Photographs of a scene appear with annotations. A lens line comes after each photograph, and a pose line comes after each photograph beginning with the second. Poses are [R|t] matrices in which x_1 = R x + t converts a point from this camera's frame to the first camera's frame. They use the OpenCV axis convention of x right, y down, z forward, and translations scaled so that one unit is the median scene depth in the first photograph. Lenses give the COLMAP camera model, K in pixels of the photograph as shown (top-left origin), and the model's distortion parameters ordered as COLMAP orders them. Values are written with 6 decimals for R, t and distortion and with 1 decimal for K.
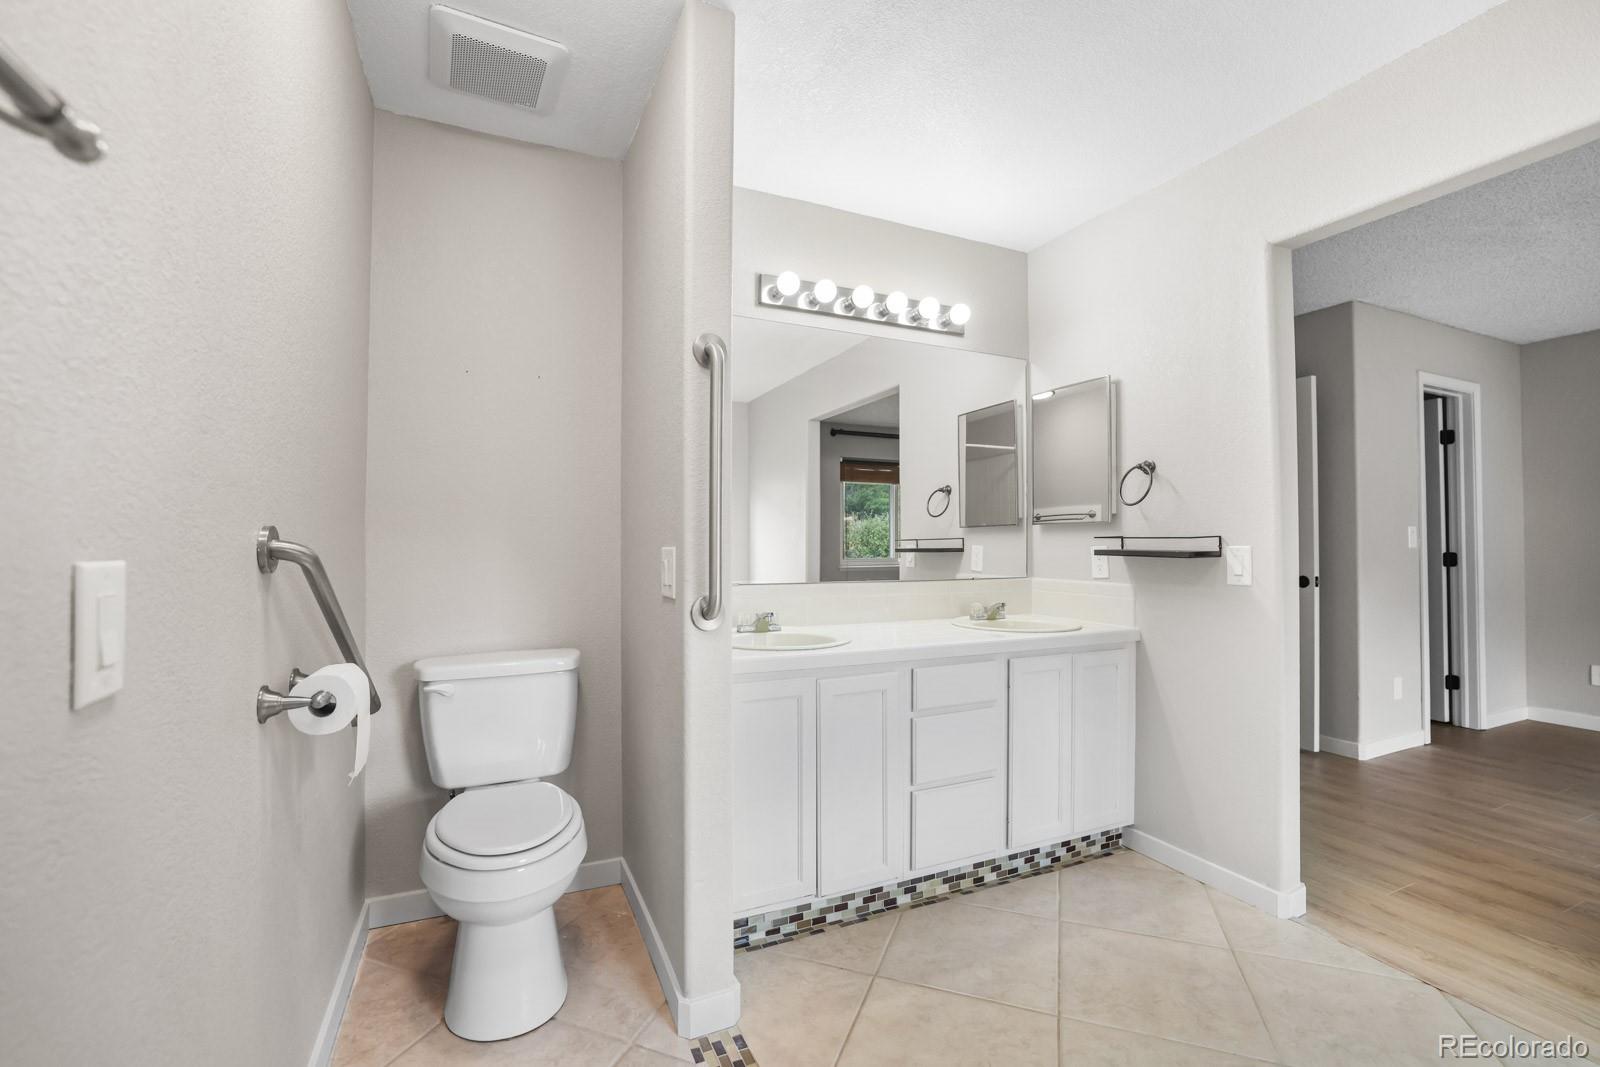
lens RADIAL K [[691.4, 0, 787.3], [0, 691.4, 532.6], [0, 0, 1]] dist [-0.015389, 0.000319]
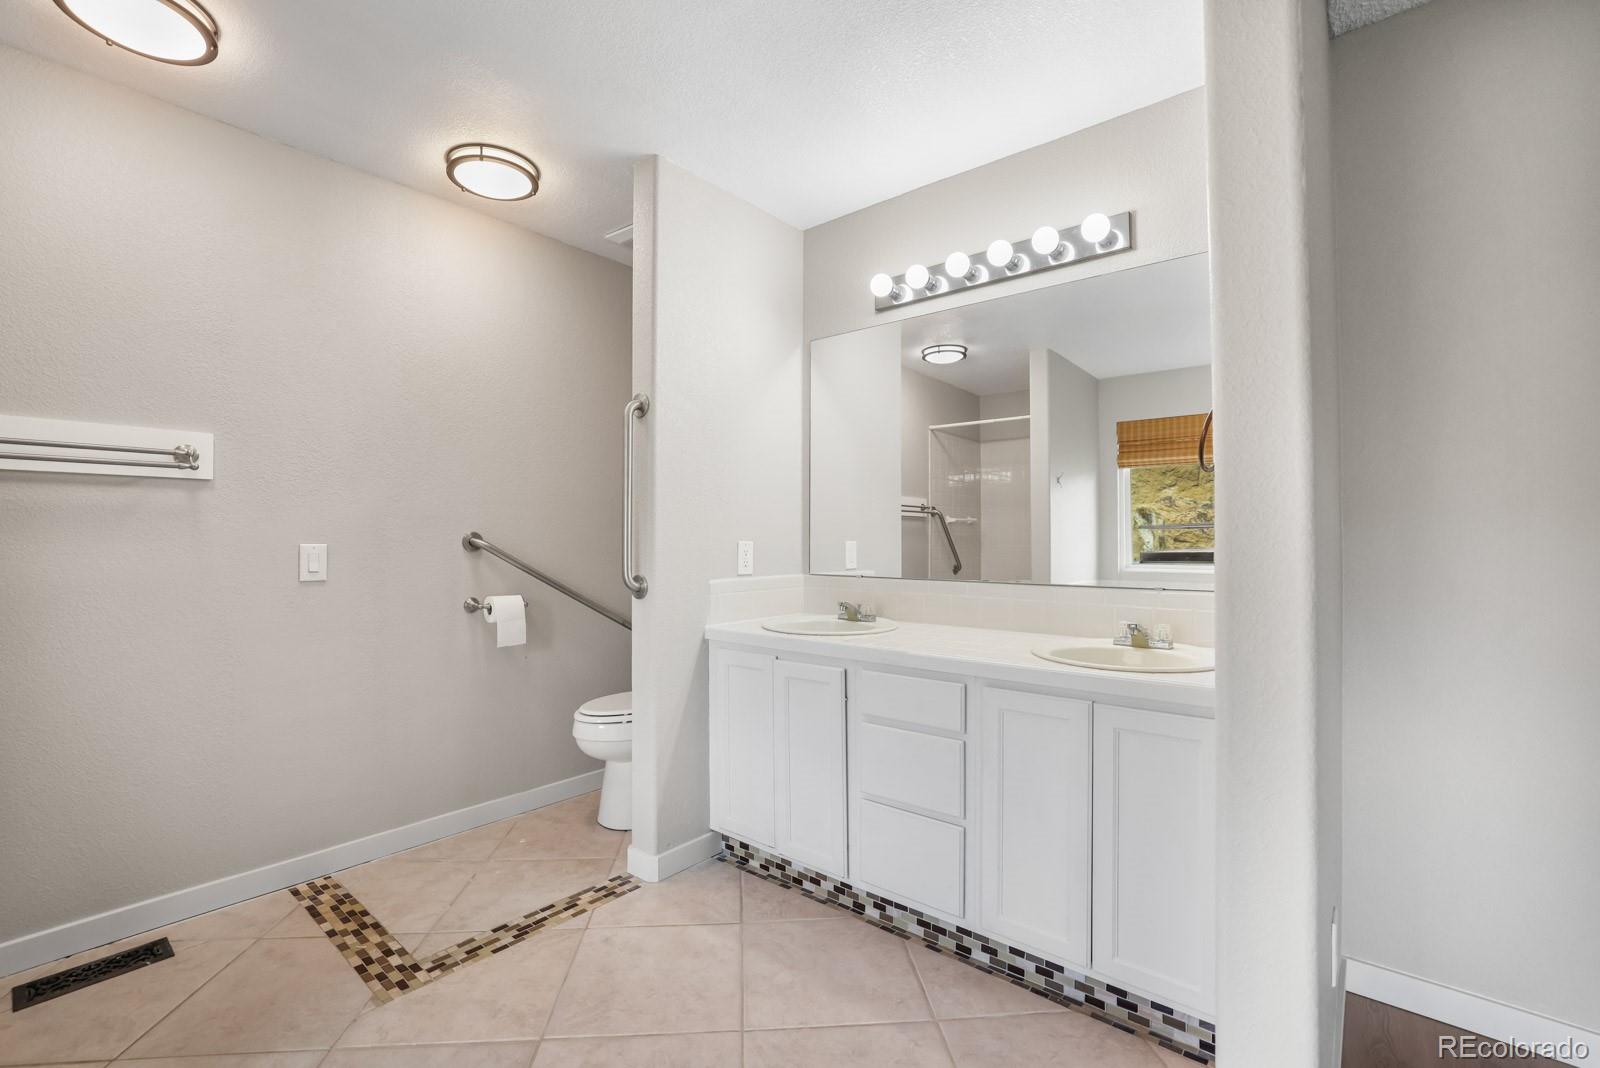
lens RADIAL K [[691.4, 0, 793.2], [0, 691.4, 533.3], [0, 0, 1]] dist [-0.015389, 0.000319]
pose [[0.431318, -0.006638, -0.902176, 0.977162], [0.015723, 0.999876, 0.000160, 0.006198], [0.902063, -0.014254, 0.431369, 0.493422]]
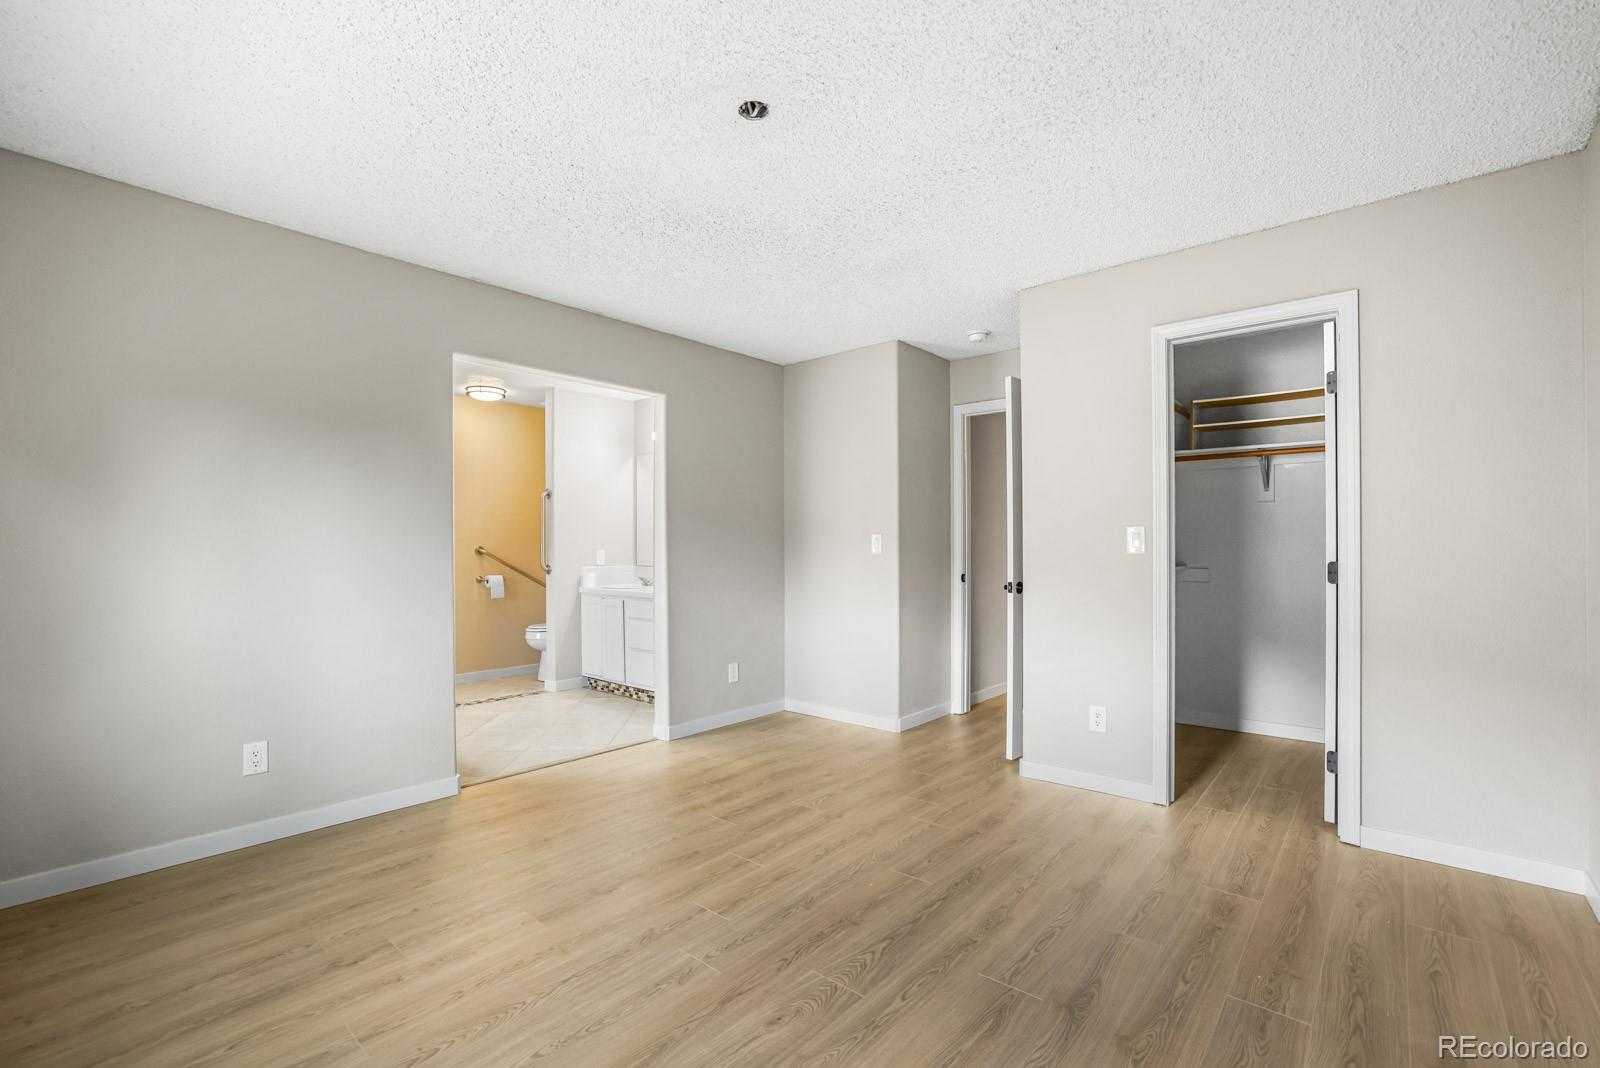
lens RADIAL K [[691.4, 0, 788.5], [0, 691.4, 546.1], [0, 0, 1]] dist [-0.015389, 0.000319]
pose [[0.409749, -0.000149, -0.912198, 2.588022], [0.021430, 0.999726, 0.009463, -0.005455], [0.911947, -0.023425, 0.409639, 0.505646]]
